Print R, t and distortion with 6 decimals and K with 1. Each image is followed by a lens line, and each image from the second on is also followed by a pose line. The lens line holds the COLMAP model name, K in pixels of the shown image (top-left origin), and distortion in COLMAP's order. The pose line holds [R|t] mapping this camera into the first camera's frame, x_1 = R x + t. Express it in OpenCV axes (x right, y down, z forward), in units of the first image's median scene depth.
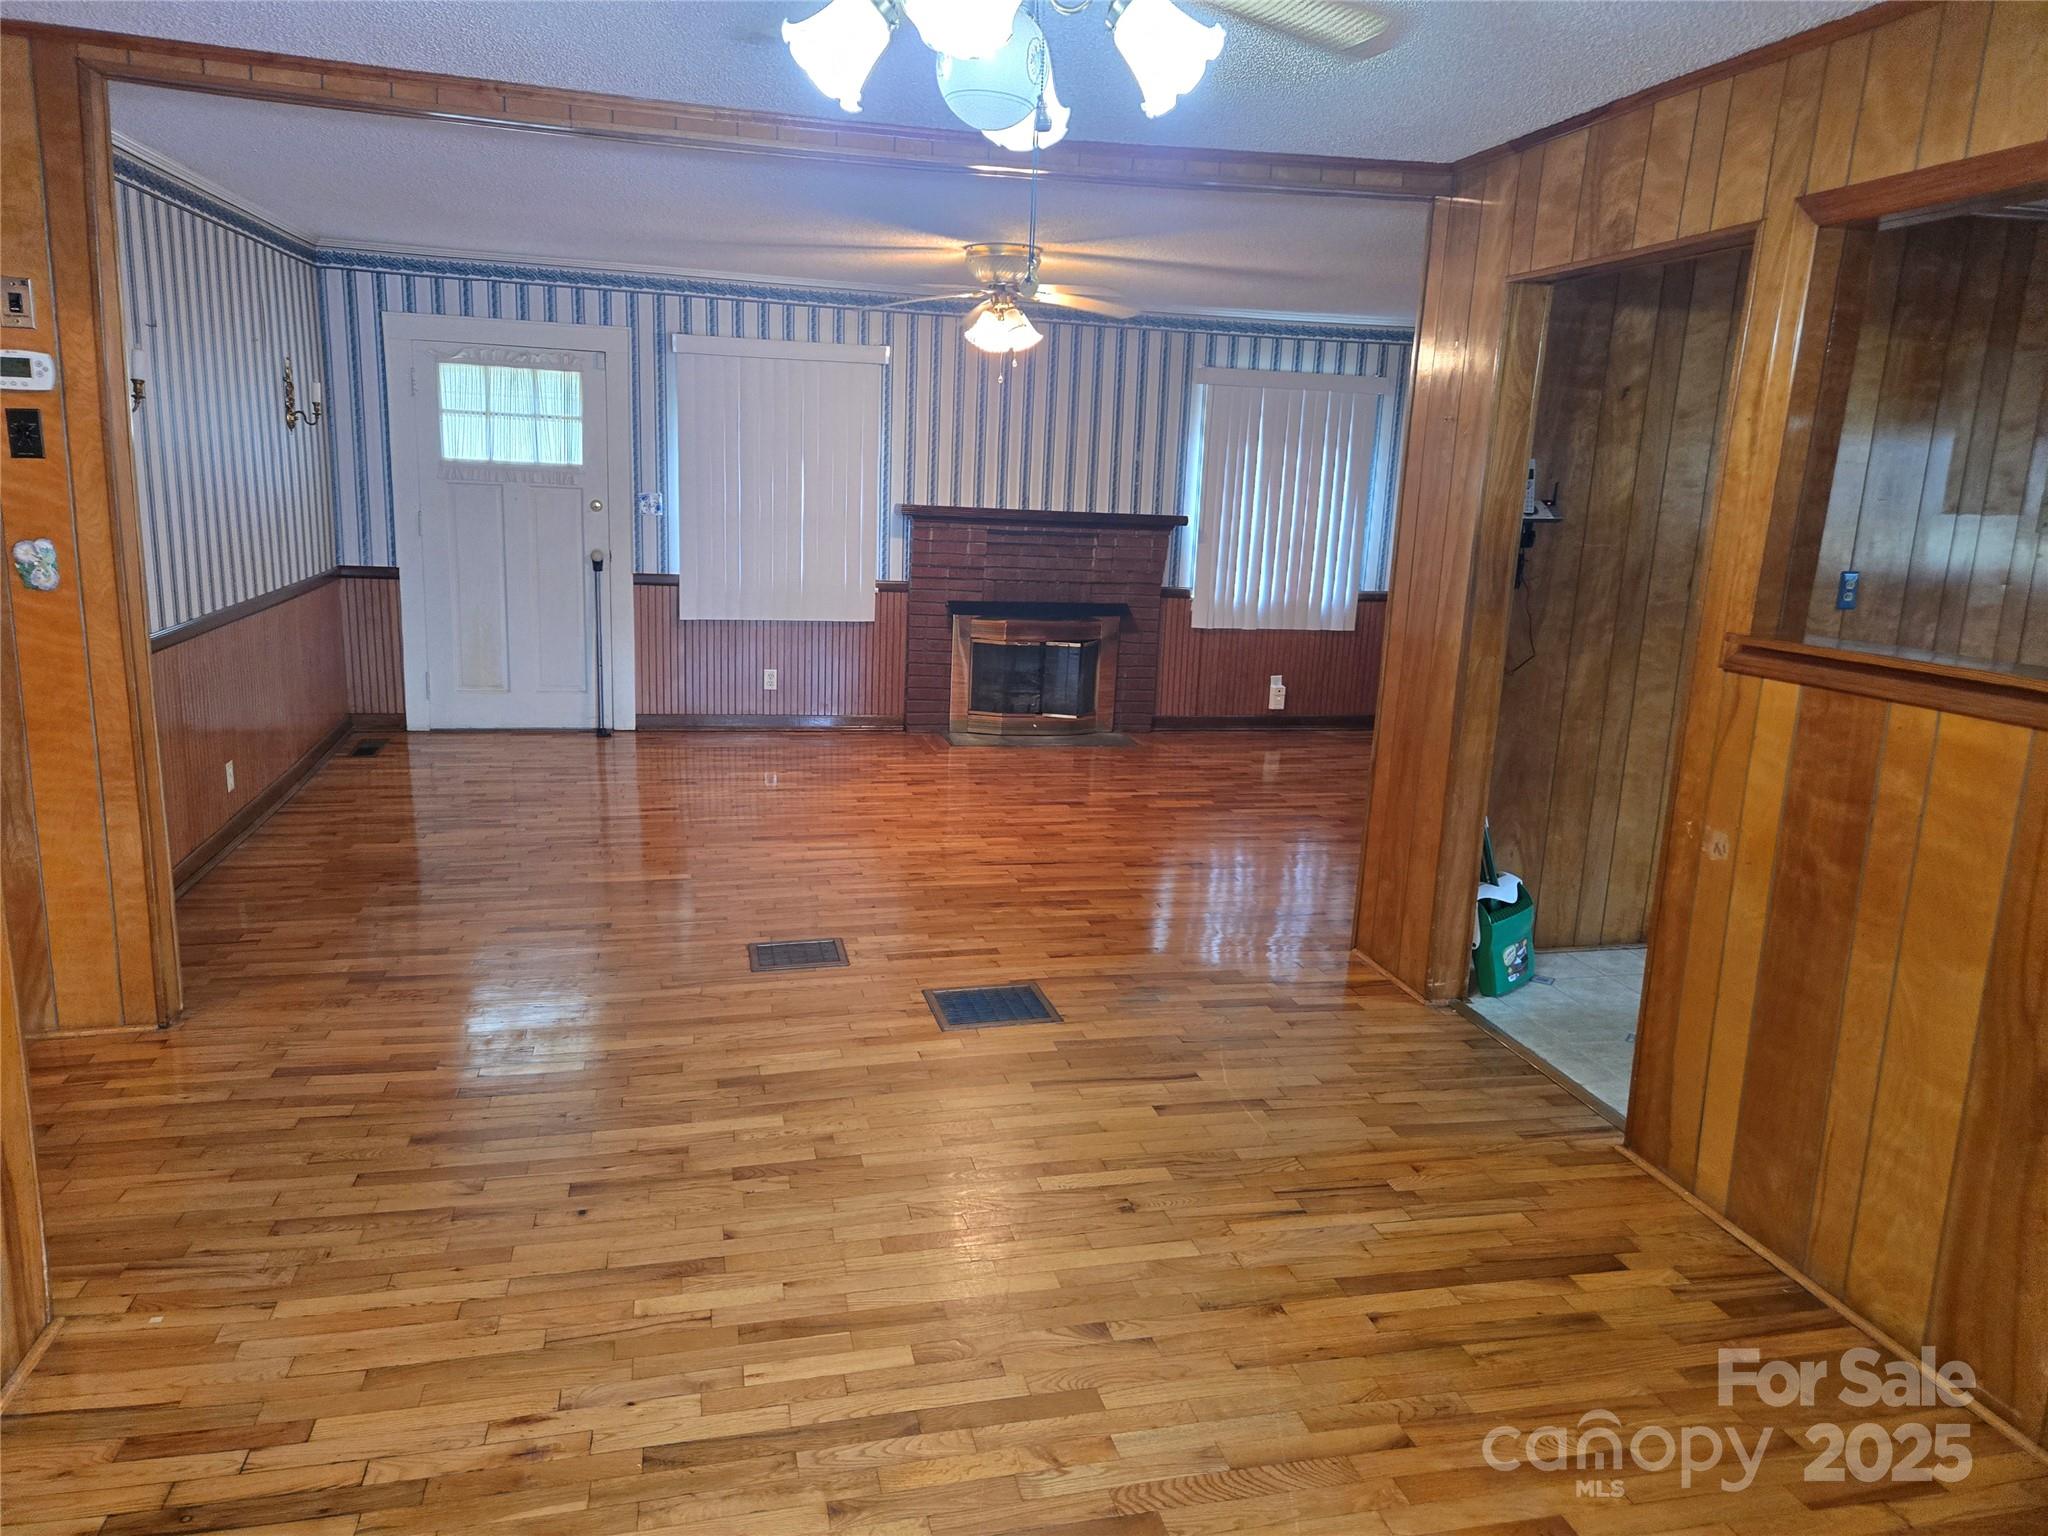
lens RADIAL K [[1360.3, 0, 1011.7], [0, 1360.3, 751.8], [0, 0, 1]] dist [0.072326, -0.055147]
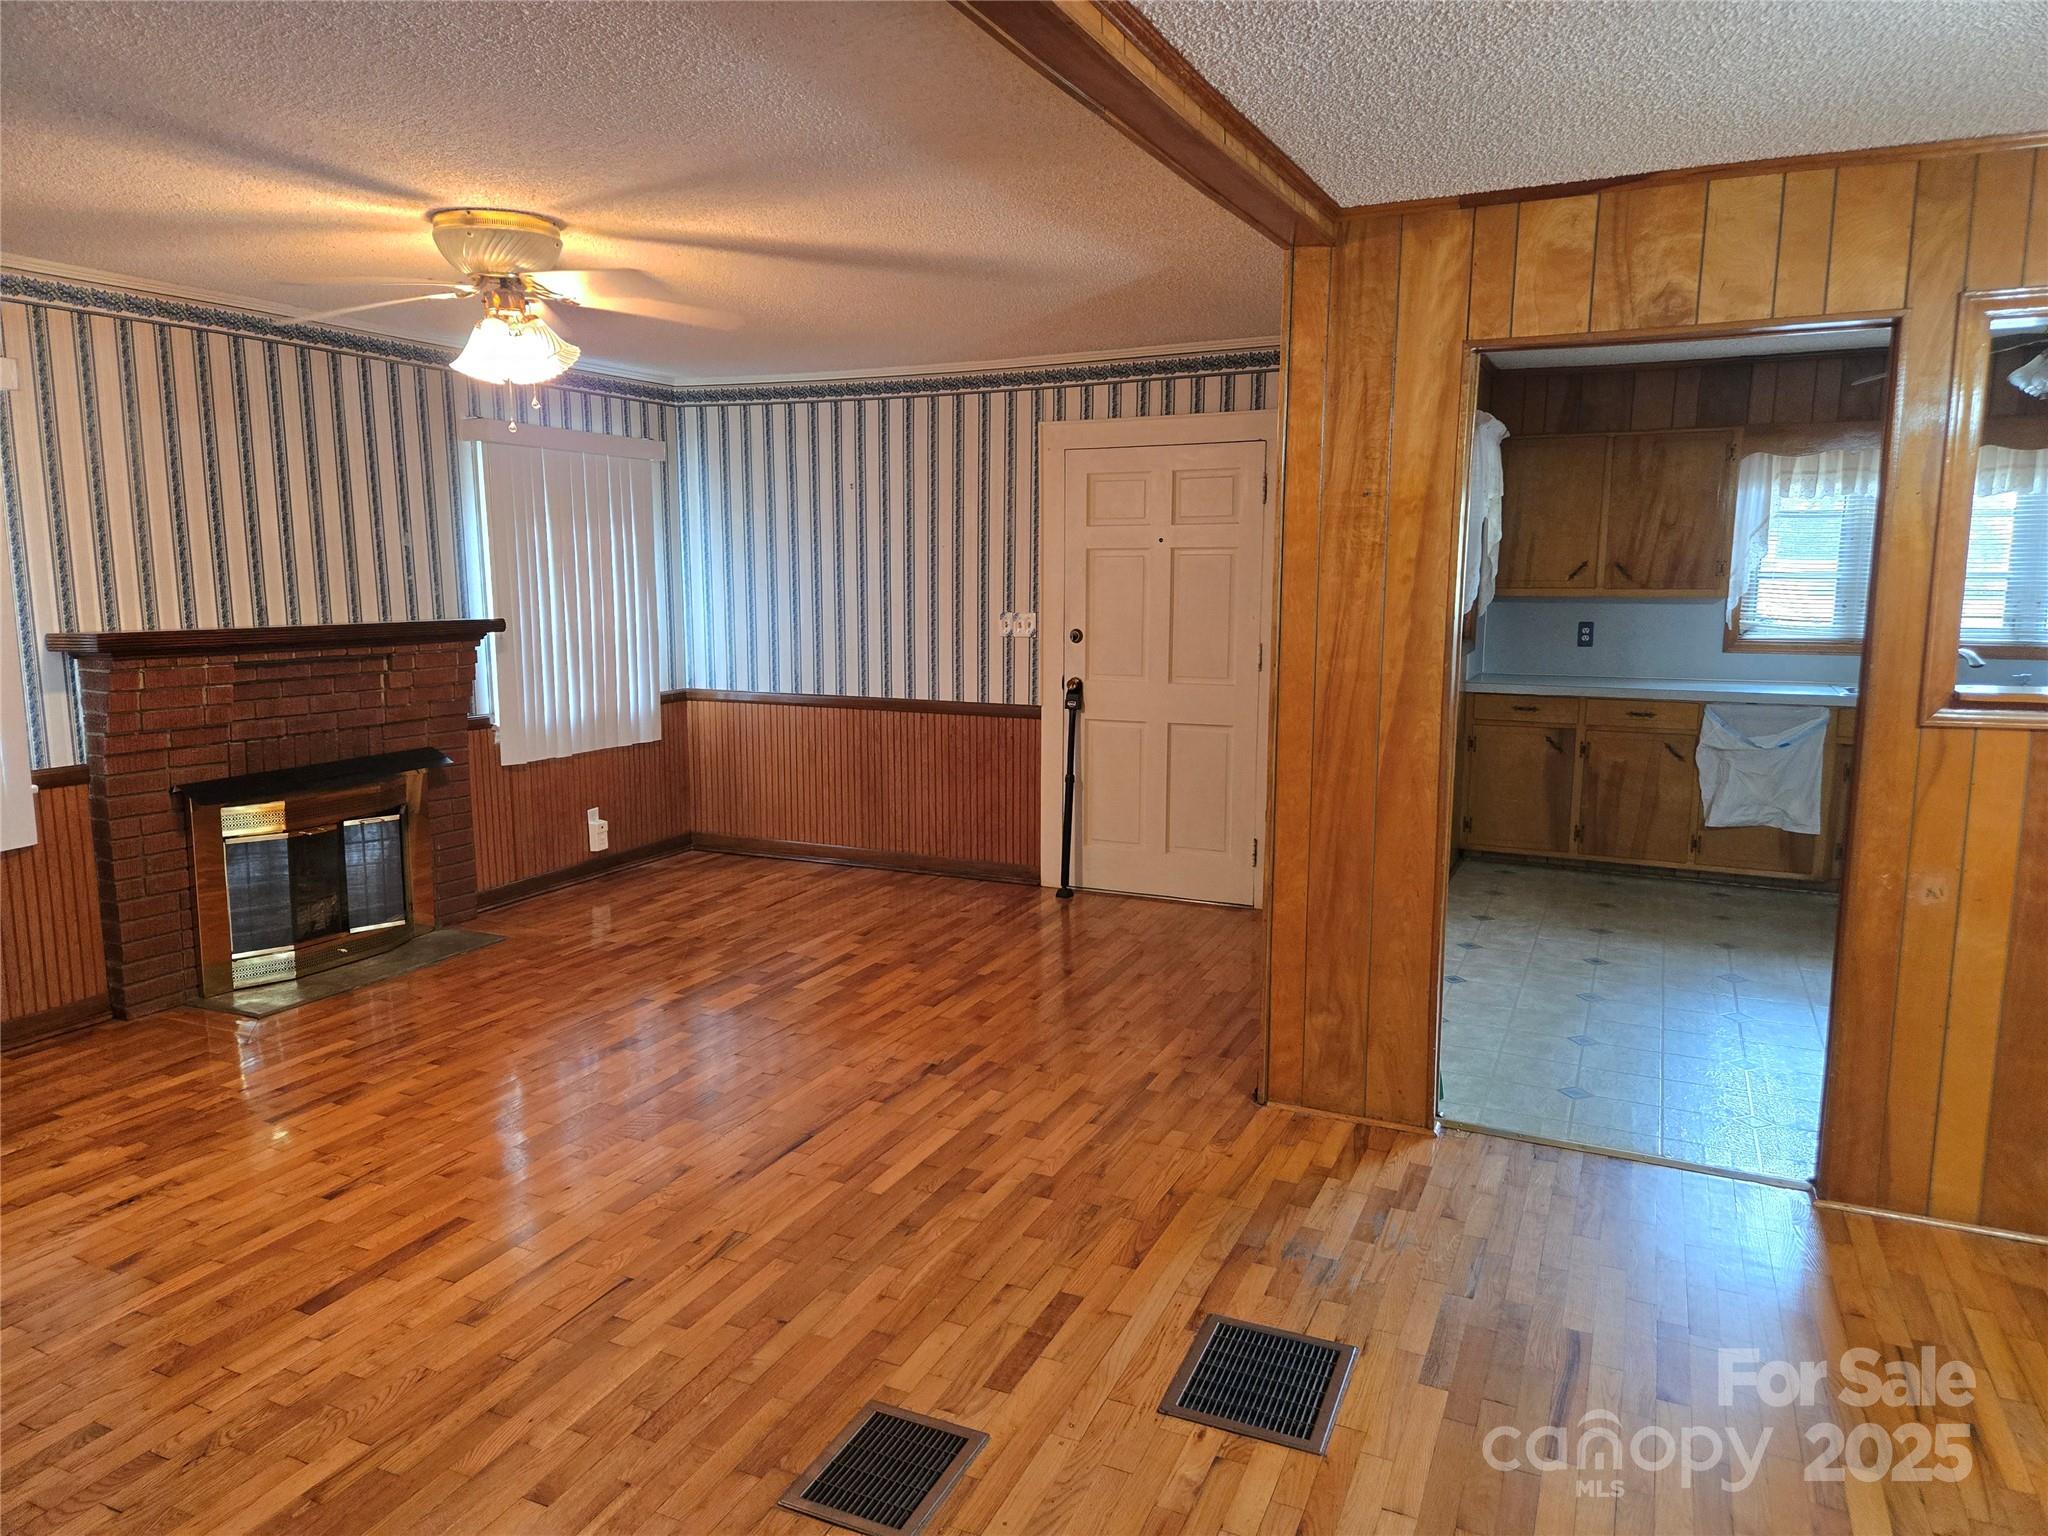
lens RADIAL K [[1360.3, 0, 1007.1], [0, 1360.3, 771.0], [0, 0, 1]] dist [0.072326, -0.055147]
pose [[0.618310, -0.158945, 0.769694, -0.557258], [0.184796, 0.981282, 0.054189, -0.159721], [-0.763900, 0.108731, 0.636109, 0.642901]]
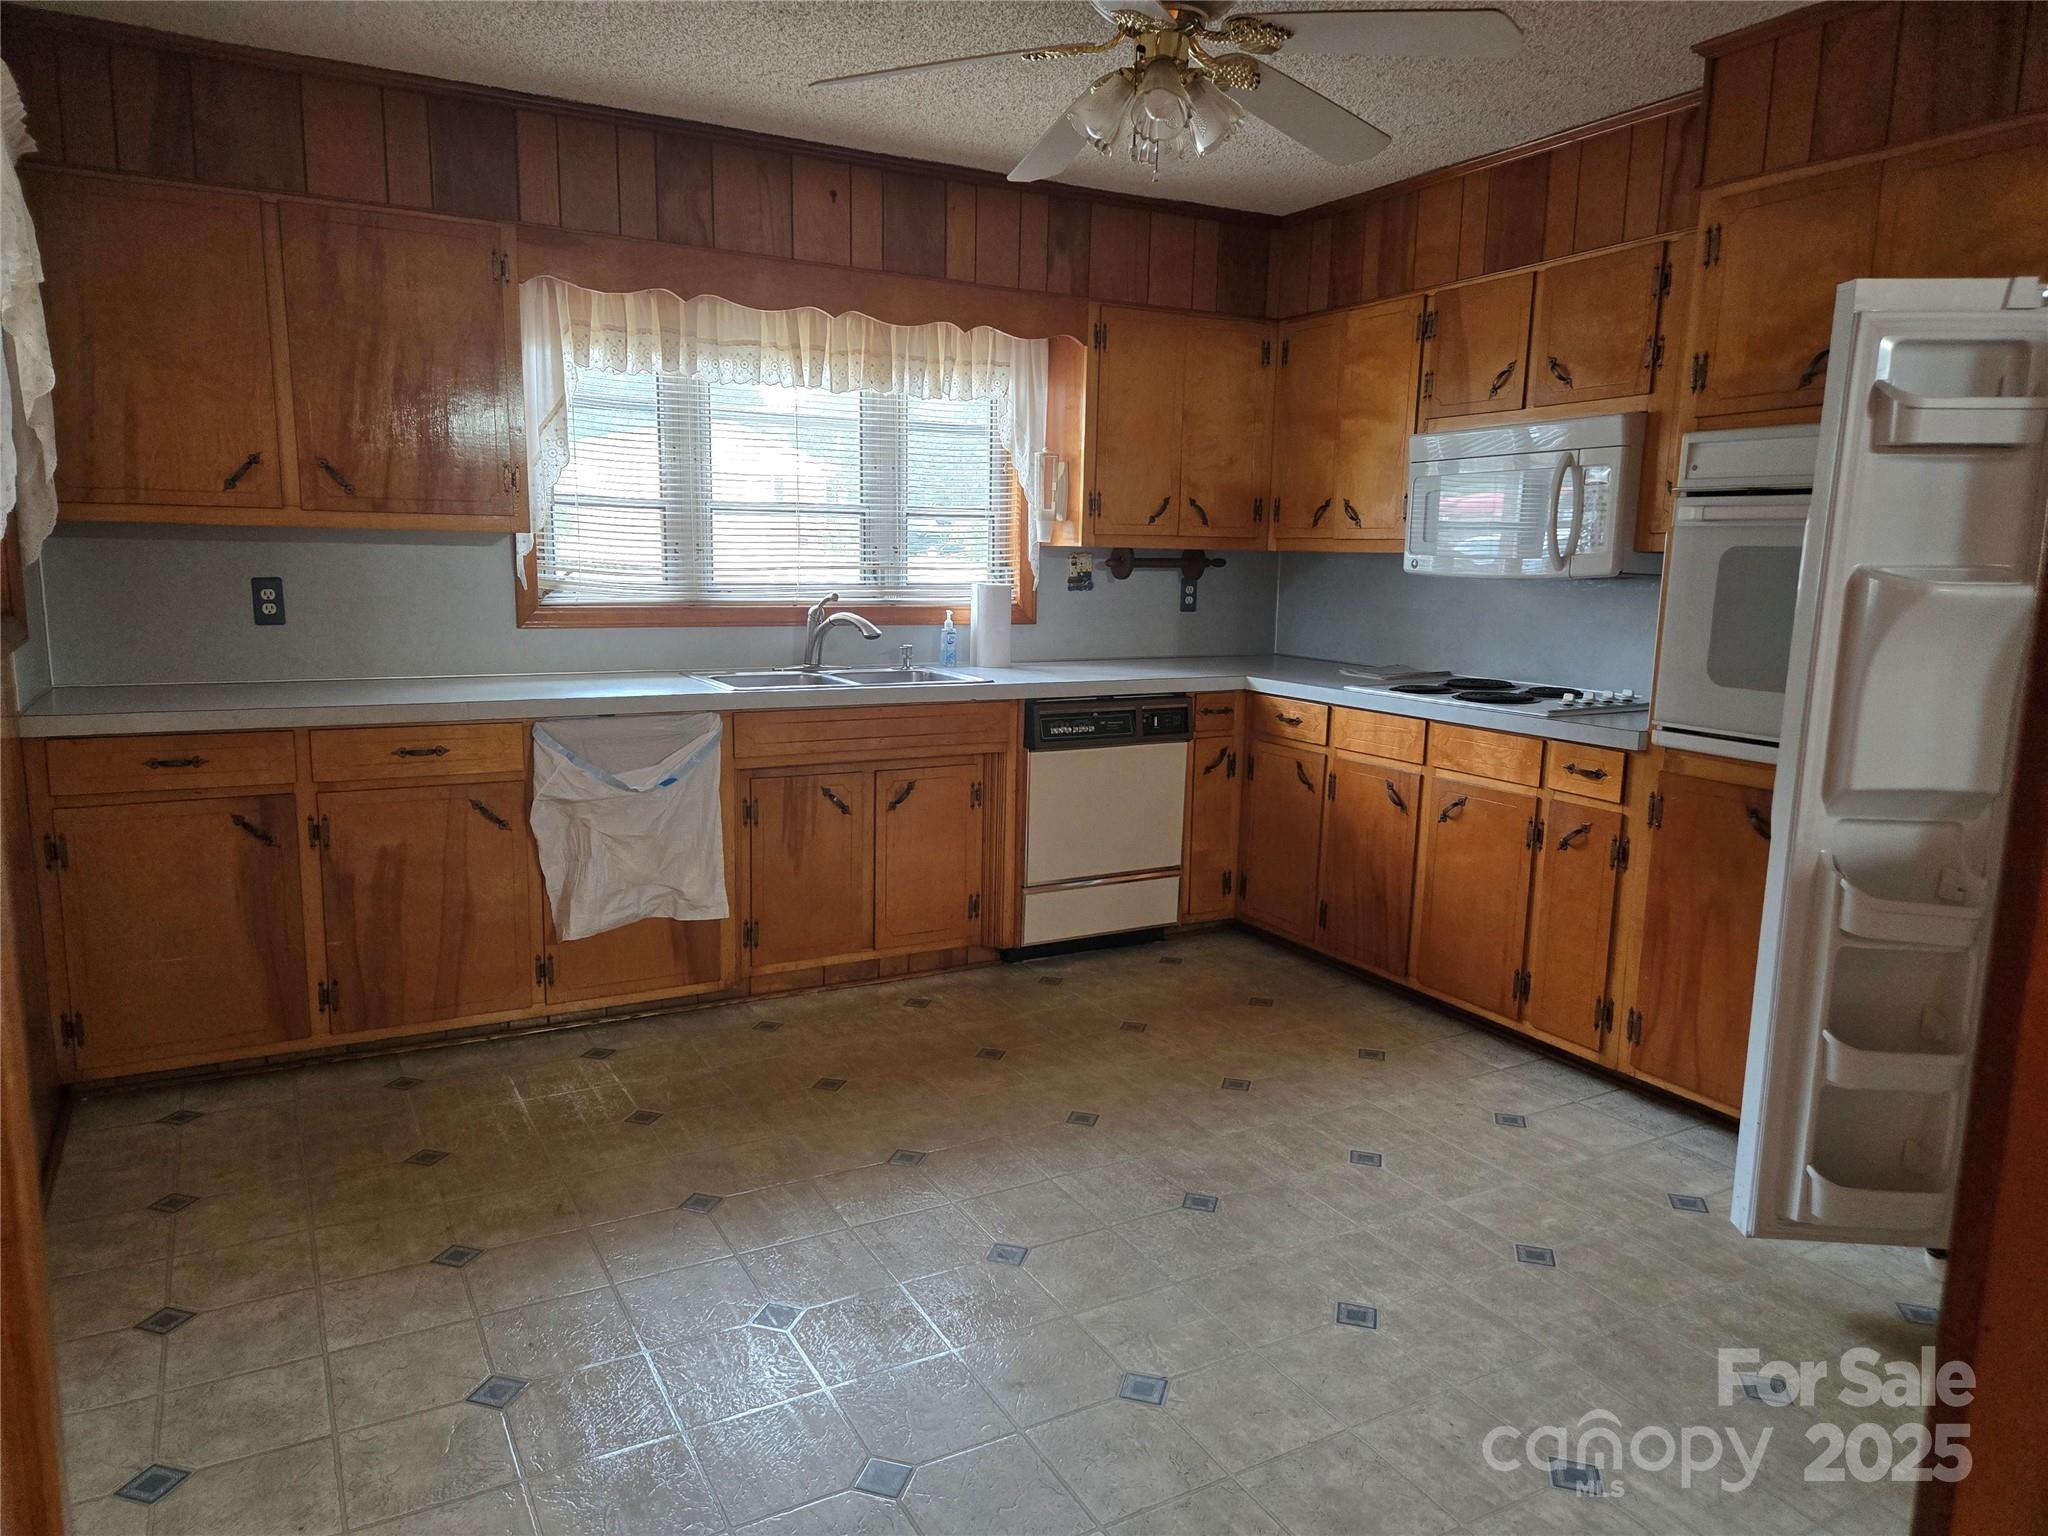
lens RADIAL K [[1360.3, 0, 1016.8], [0, 1360.3, 770.2], [0, 0, 1]] dist [0.072326, -0.055147]
pose [[-0.280422, -0.198653, 0.939096, -0.135396], [0.169244, 0.952790, 0.252087, -0.149573], [-0.944839, 0.229627, -0.233562, 0.801514]]
